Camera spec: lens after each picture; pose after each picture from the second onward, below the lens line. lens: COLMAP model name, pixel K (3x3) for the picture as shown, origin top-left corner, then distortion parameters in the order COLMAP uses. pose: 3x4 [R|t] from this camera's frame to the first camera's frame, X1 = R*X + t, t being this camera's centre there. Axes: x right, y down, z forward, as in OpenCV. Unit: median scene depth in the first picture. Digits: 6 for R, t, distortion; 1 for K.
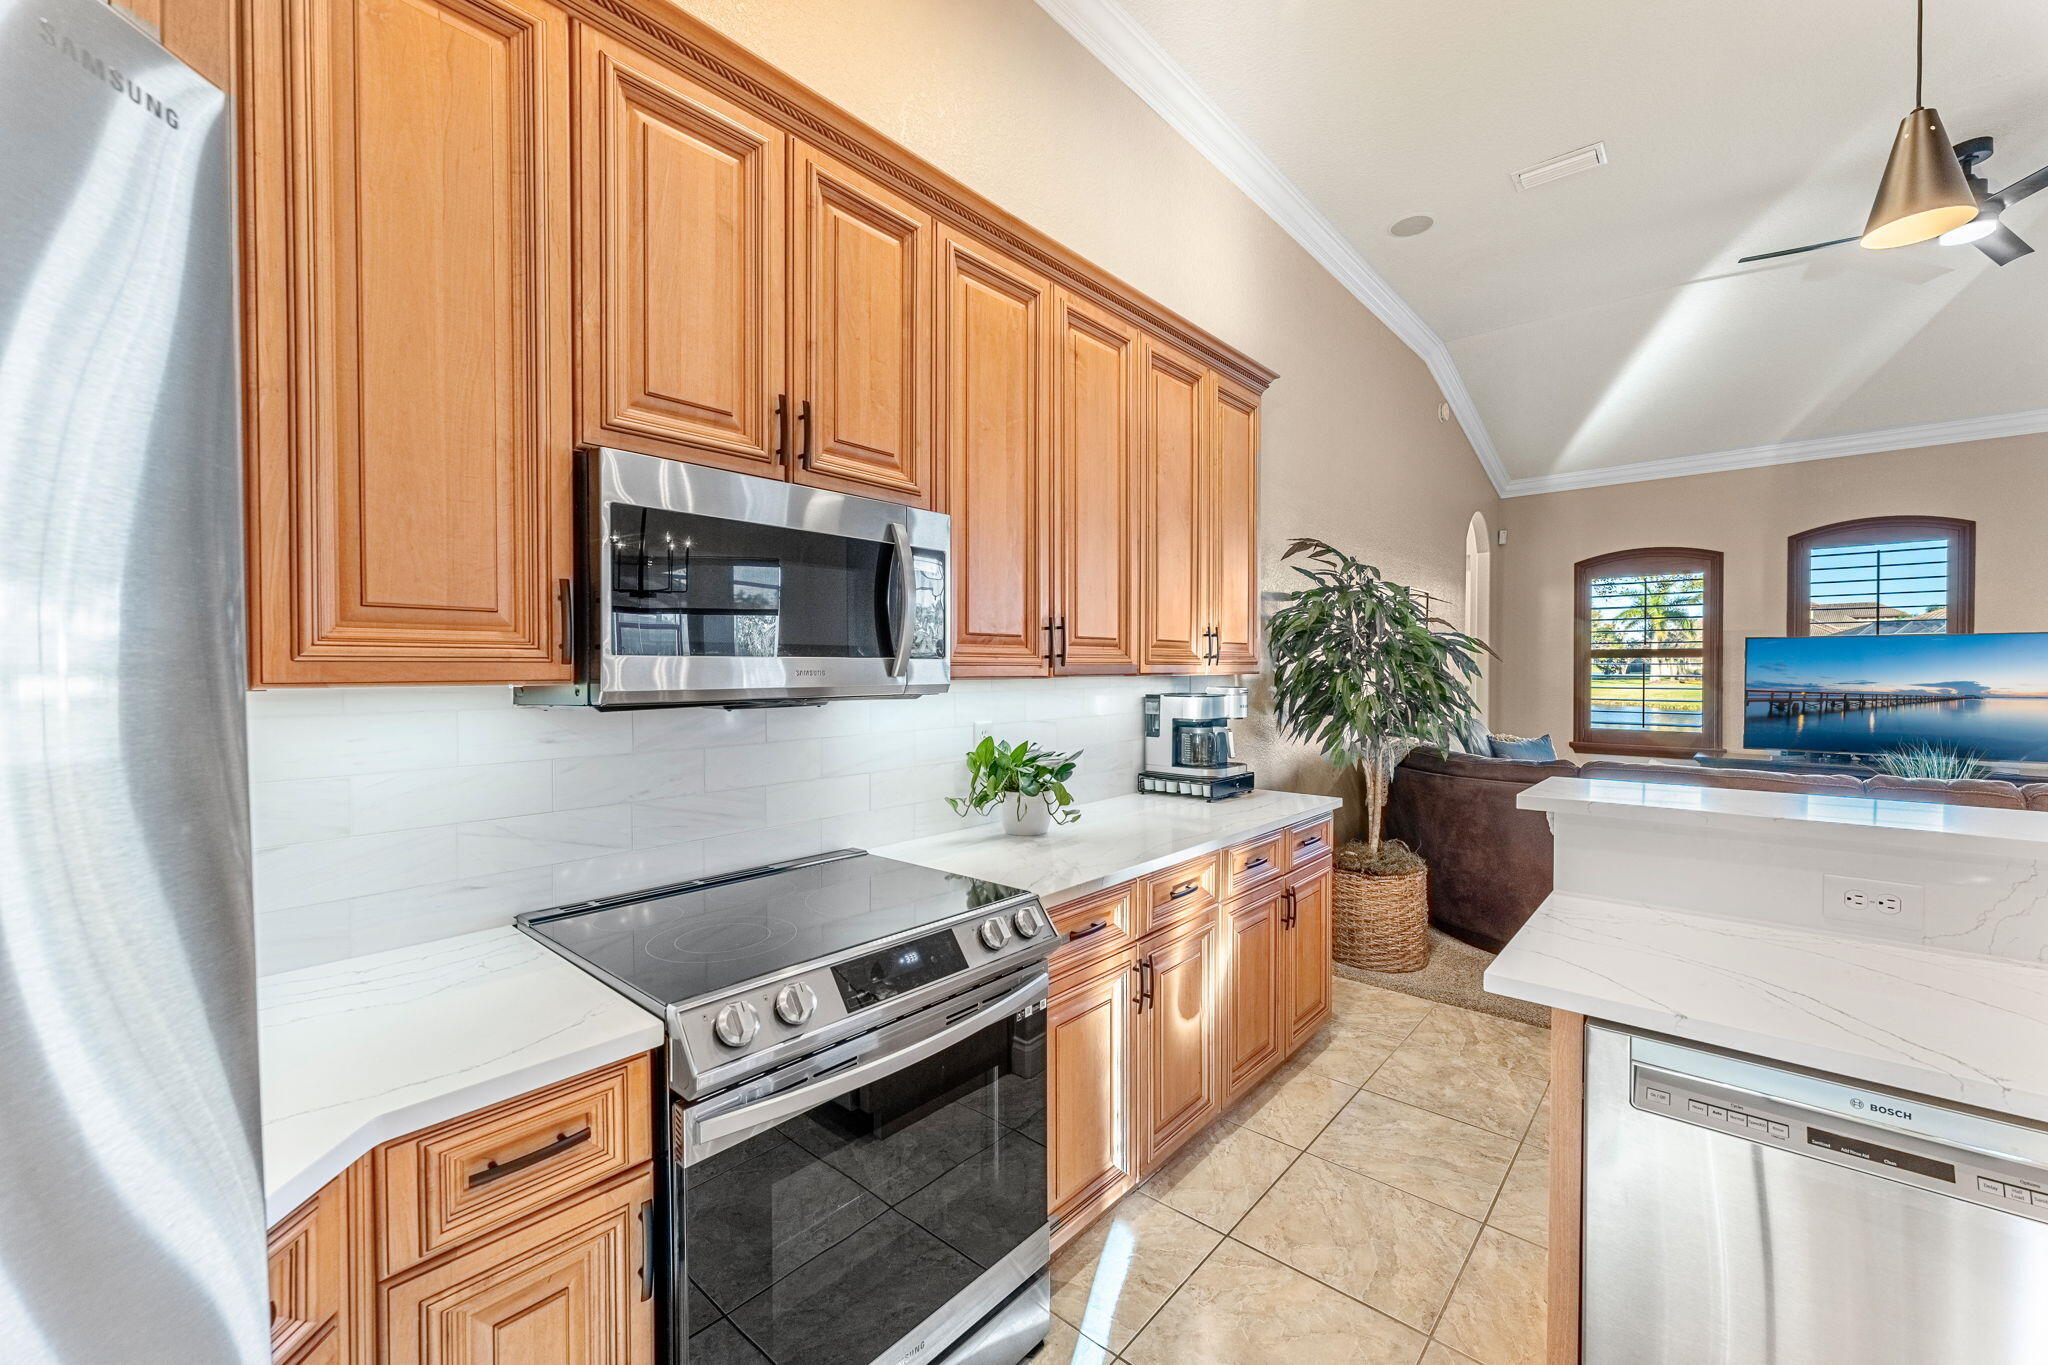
lens RADIAL K [[827.1, 0, 1025.4], [0, 827.1, 680.9], [0, 0, 1]] dist [-0.001138, -0.000459]
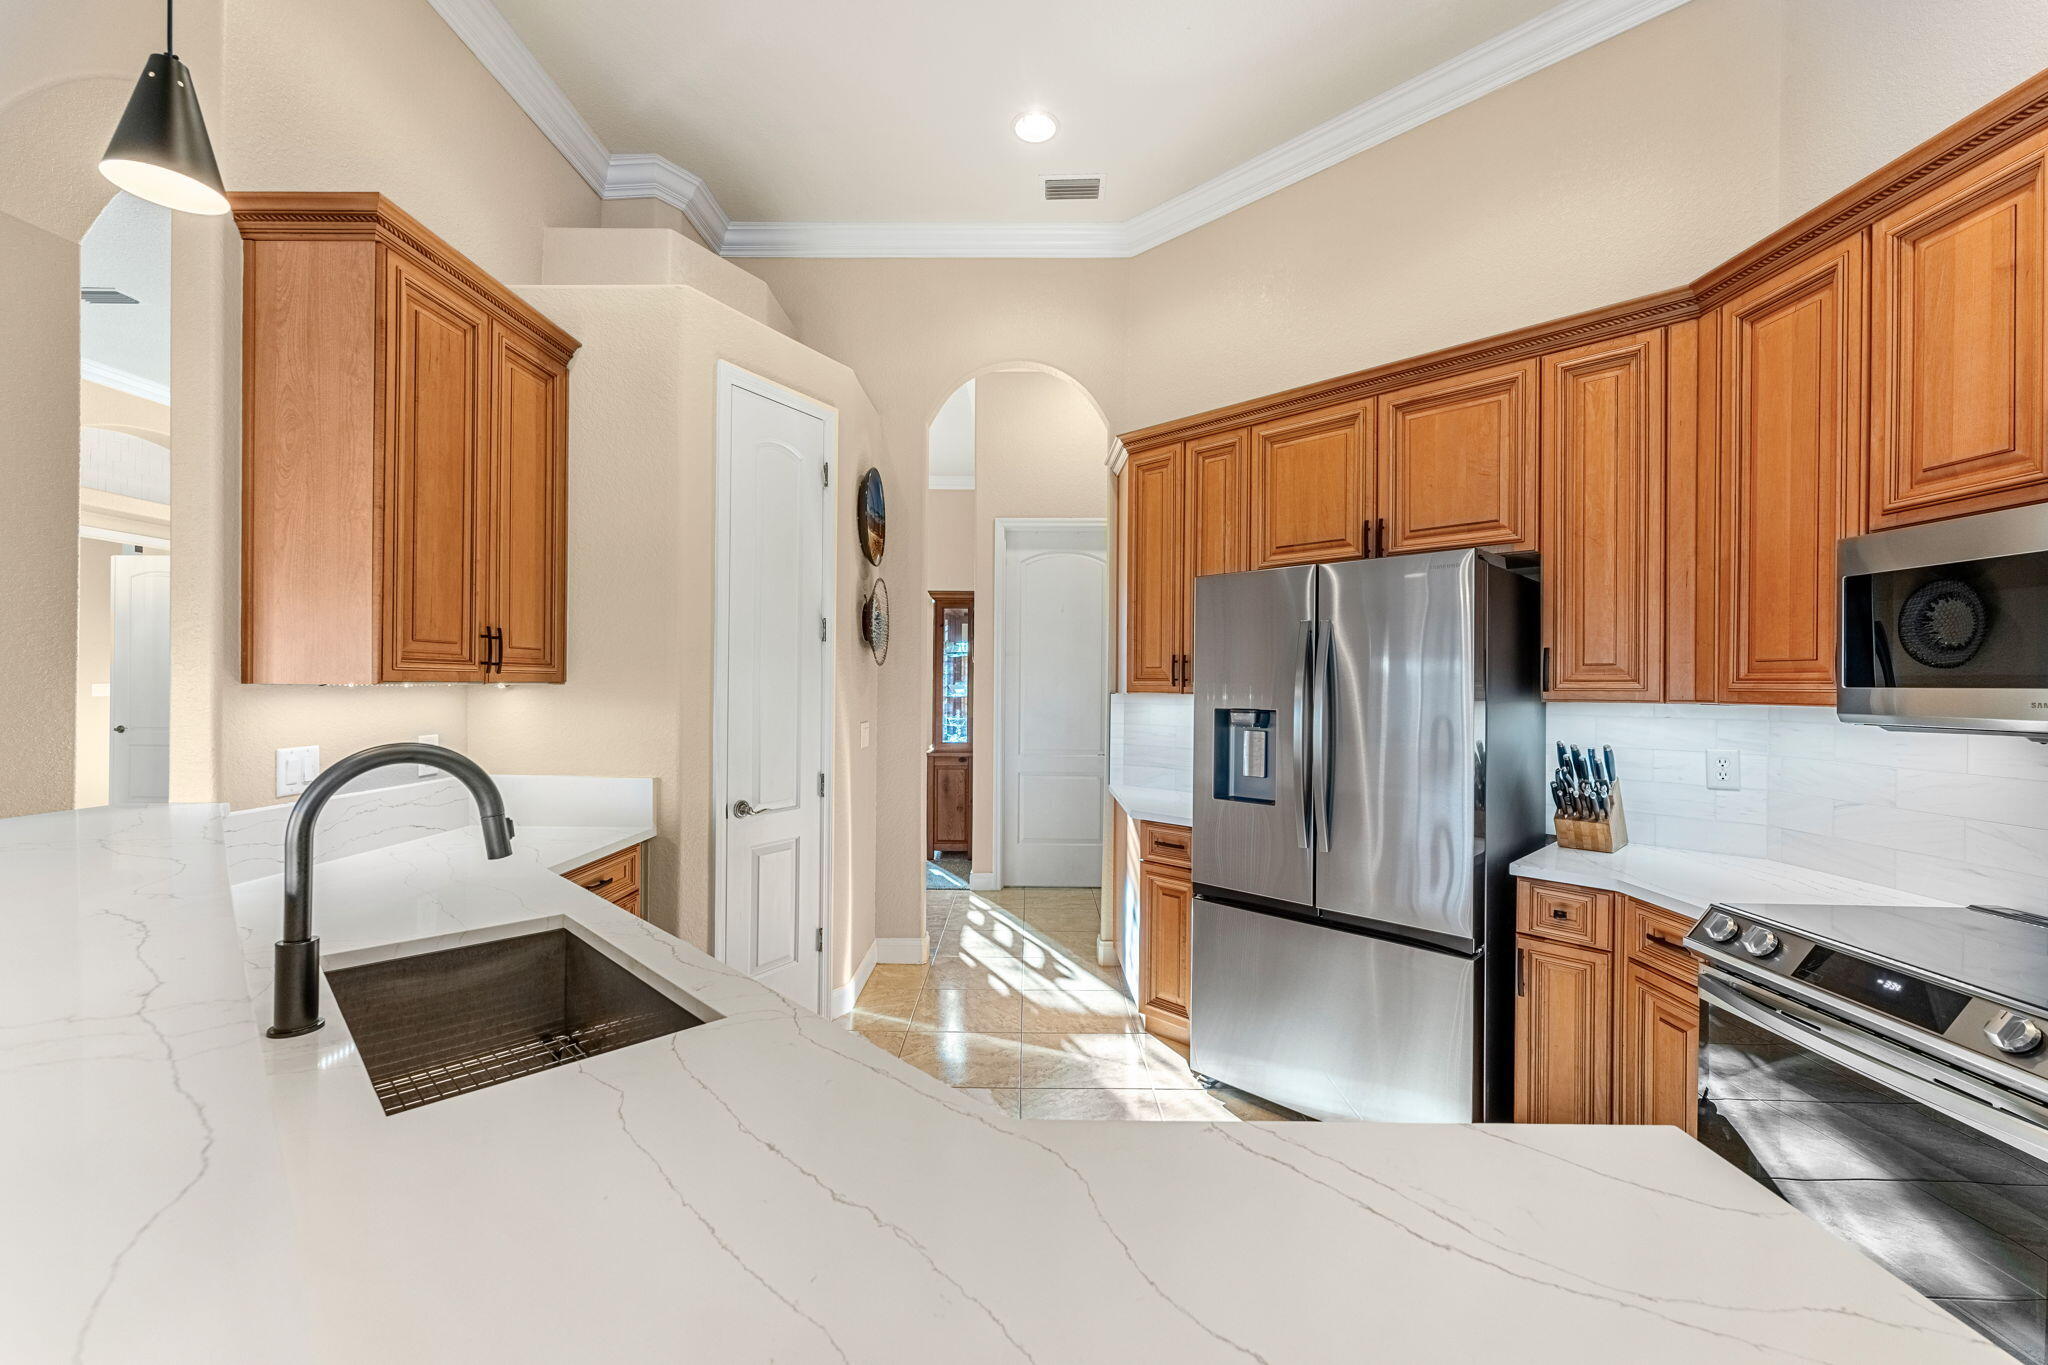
lens RADIAL K [[827.1, 0, 1016.4], [0, 827.1, 682.9], [0, 0, 1]] dist [-0.001138, -0.000459]
pose [[-0.759154, -0.004794, -0.650893, 0.613939], [-0.016472, 0.999794, 0.011847, -0.013745], [0.650702, 0.019715, -0.759077, 0.488662]]
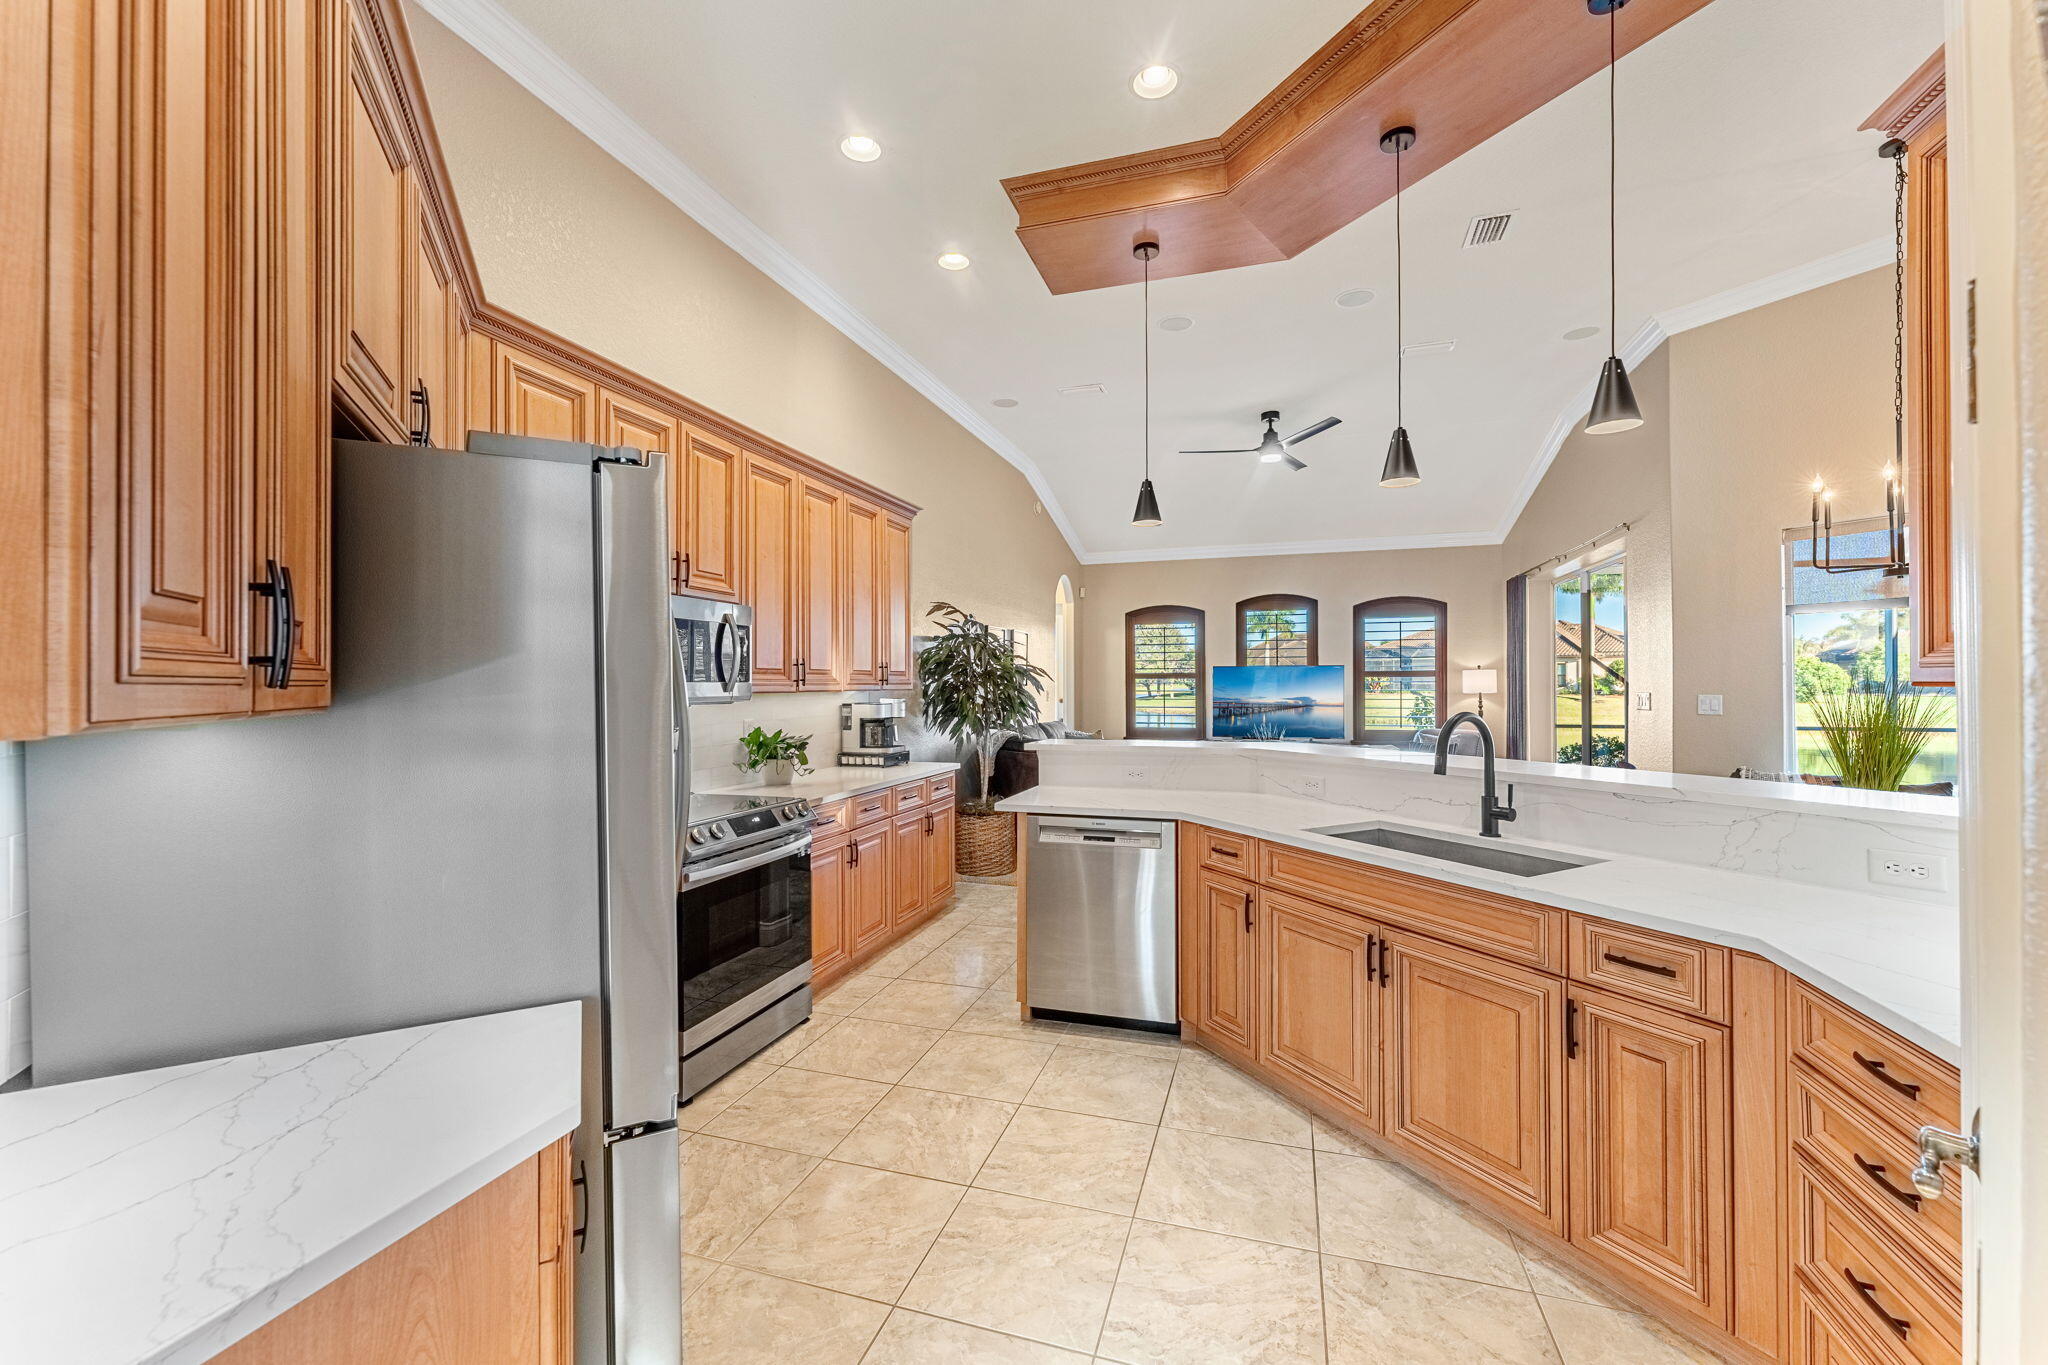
lens RADIAL K [[827.1, 0, 1031.3], [0, 827.1, 683.2], [0, 0, 1]] dist [-0.001138, -0.000459]
pose [[0.915329, -0.000816, 0.402705, -0.163235], [0.008482, 0.999815, -0.017255, 0.007958], [-0.402617, 0.019210, 0.915167, -0.603146]]
